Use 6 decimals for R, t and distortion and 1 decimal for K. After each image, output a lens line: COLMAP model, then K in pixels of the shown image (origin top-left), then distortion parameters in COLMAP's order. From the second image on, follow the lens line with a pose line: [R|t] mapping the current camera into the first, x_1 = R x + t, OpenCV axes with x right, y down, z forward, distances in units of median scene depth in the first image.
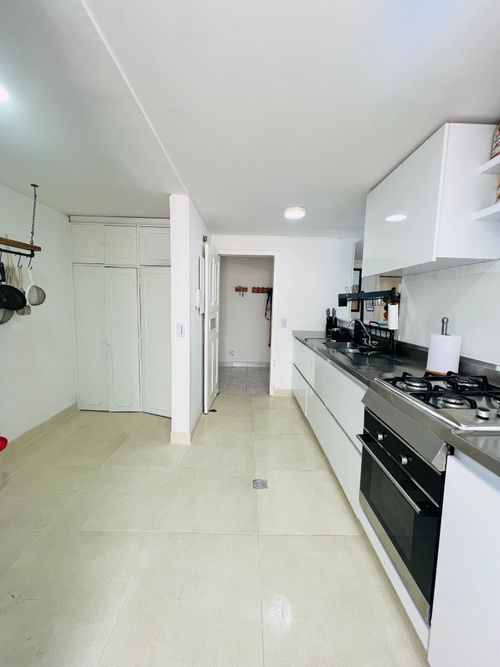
lens RADIAL K [[268.2, 0, 252.1], [0, 268.2, 332.4], [0, 0, 1]] dist [0.002965, 0.000423]
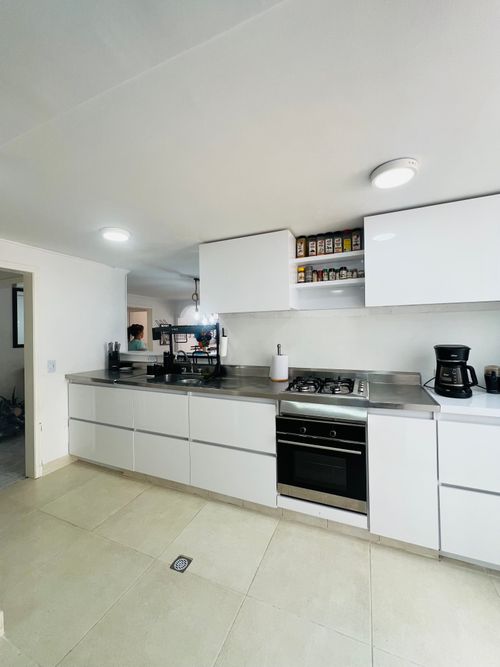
lens RADIAL K [[267.3, 0, 251.2], [0, 267.3, 332.7], [0, 0, 1]] dist [-0.001877, -0.000114]
pose [[0.411215, -0.027730, 0.911117, -0.406560], [0.120035, 0.992480, -0.023969, -0.055368], [-0.903601, 0.119222, 0.411451, 0.269887]]
